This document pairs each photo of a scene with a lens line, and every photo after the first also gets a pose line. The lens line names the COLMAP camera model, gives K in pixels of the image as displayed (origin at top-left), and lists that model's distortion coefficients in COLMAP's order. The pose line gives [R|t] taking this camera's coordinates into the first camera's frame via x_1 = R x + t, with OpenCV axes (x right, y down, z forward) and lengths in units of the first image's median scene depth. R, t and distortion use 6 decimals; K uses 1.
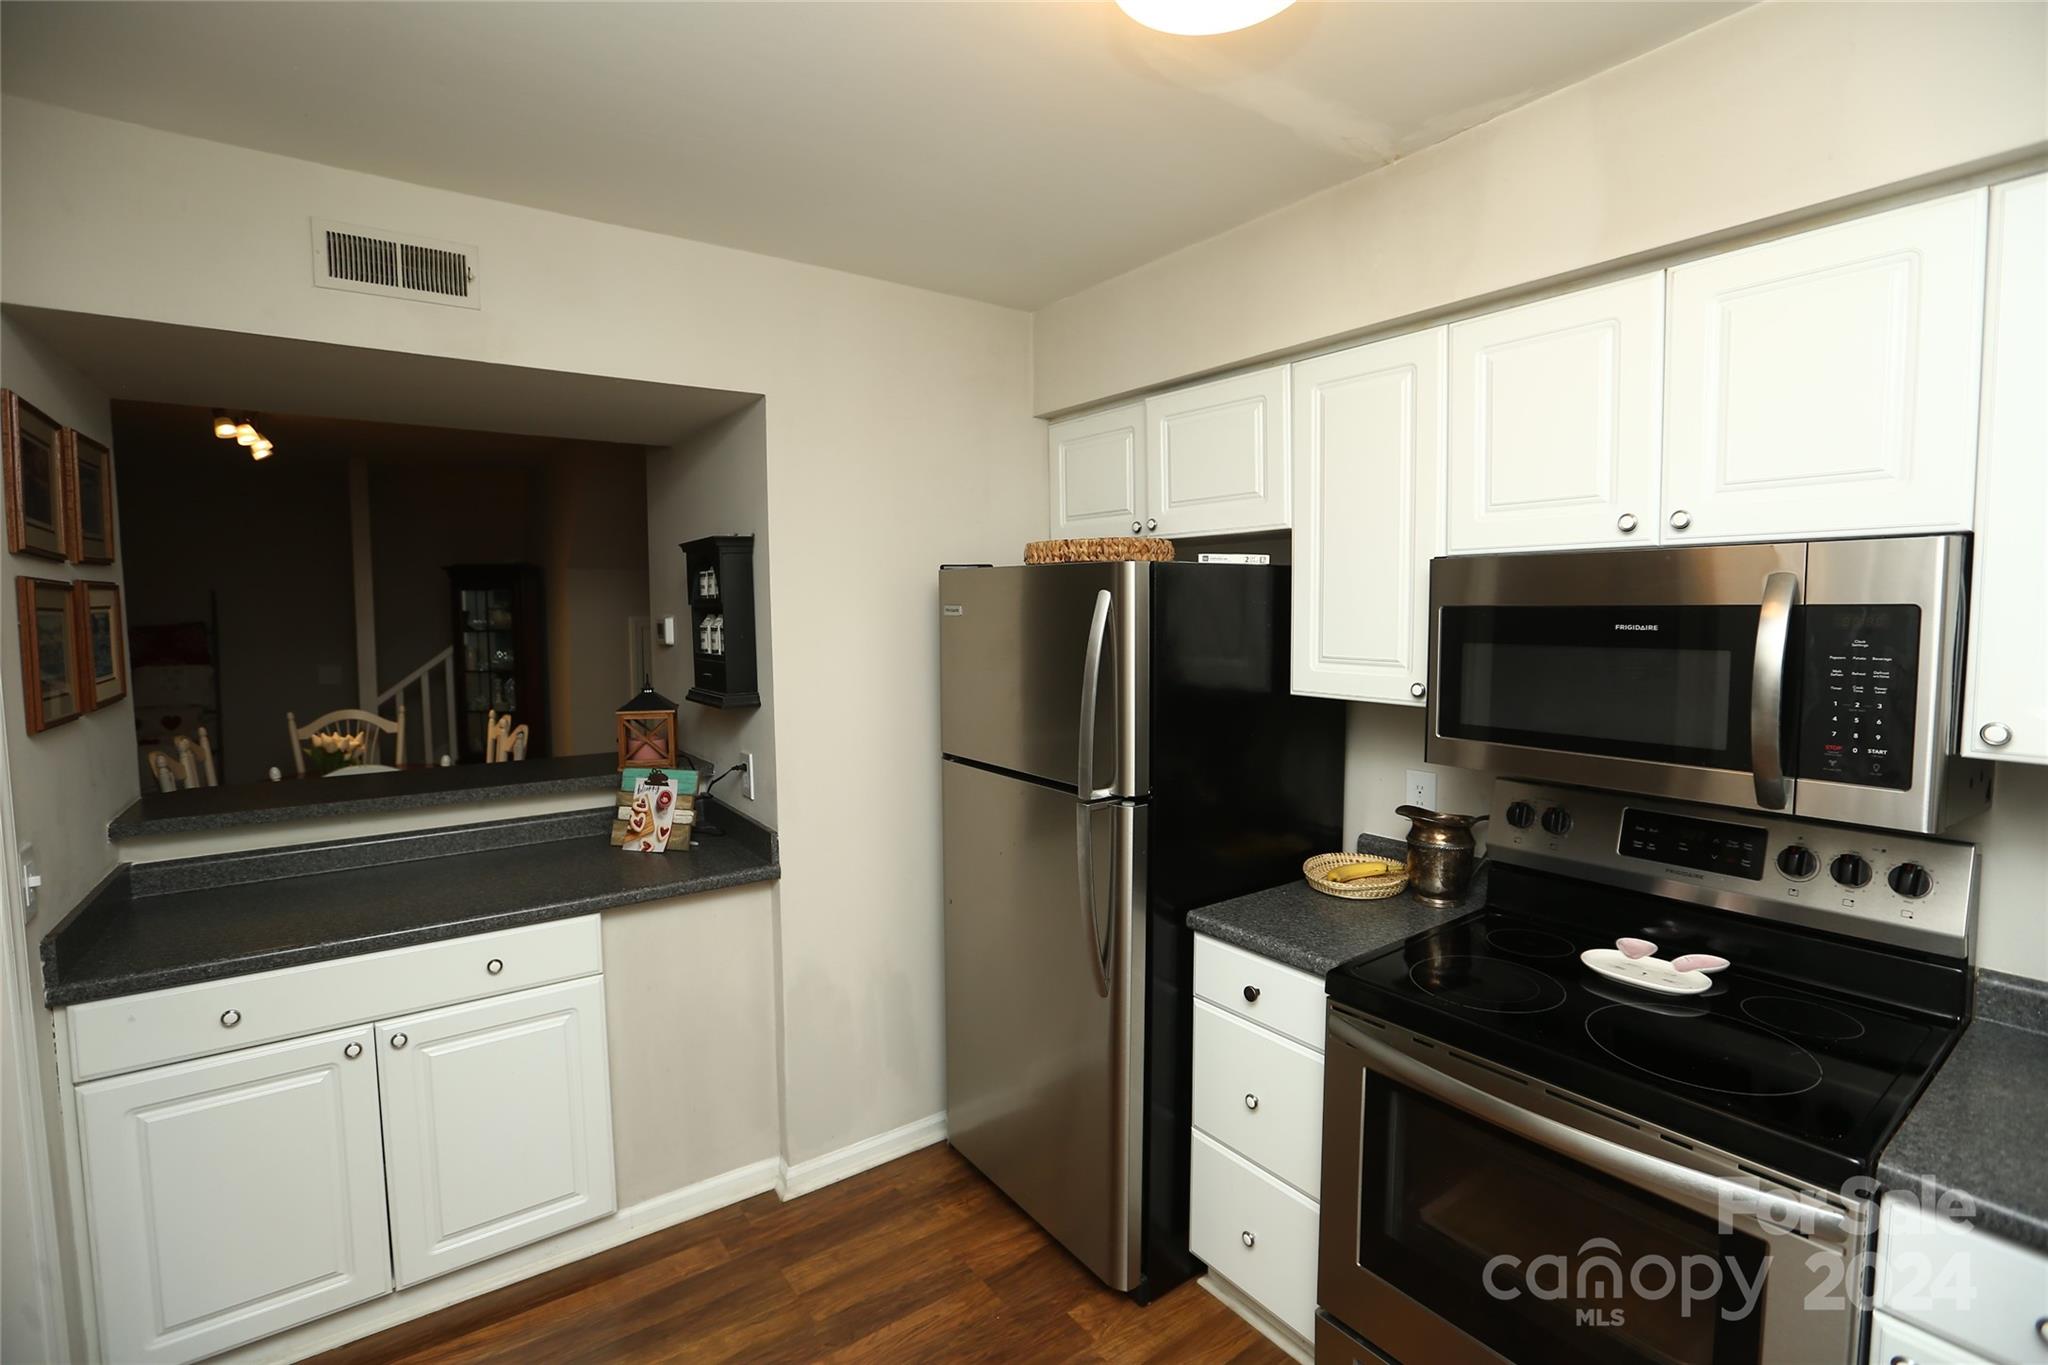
lens RADIAL K [[941.2, 0, 1020.6], [0, 941.2, 671.8], [0, 0, 1]] dist [-0.037943, 0.010178]
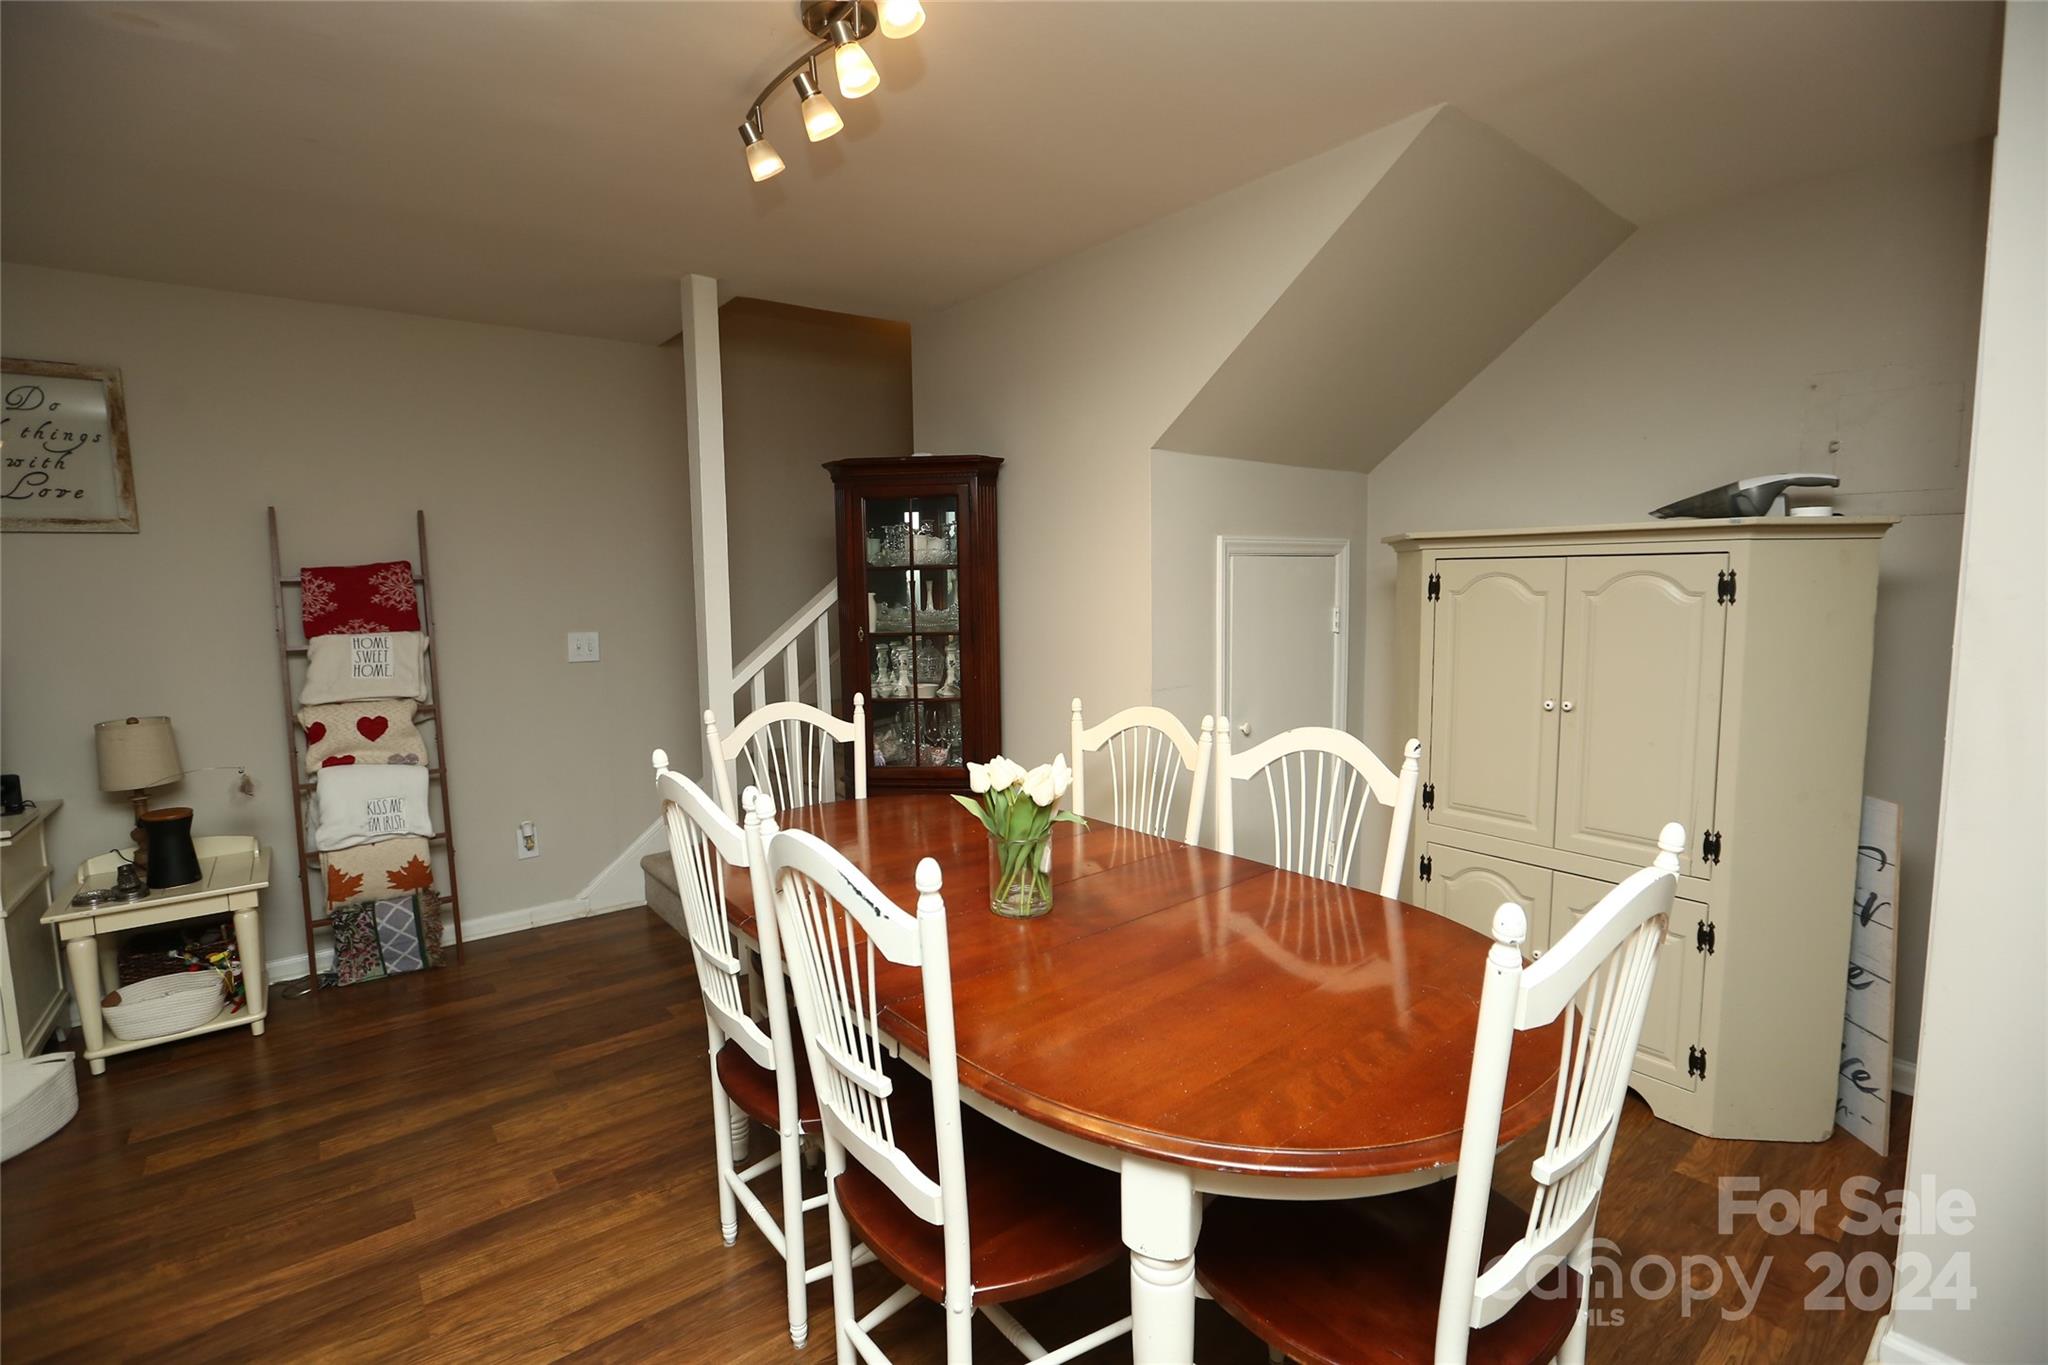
lens RADIAL K [[941.2, 0, 1043.6], [0, 941.2, 668.6], [0, 0, 1]] dist [-0.037943, 0.010178]
pose [[0.999722, -0.023394, 0.002970, -0.463465], [0.023273, 0.999081, 0.035987, 0.005436], [-0.003809, -0.035908, 0.999348, 0.367464]]
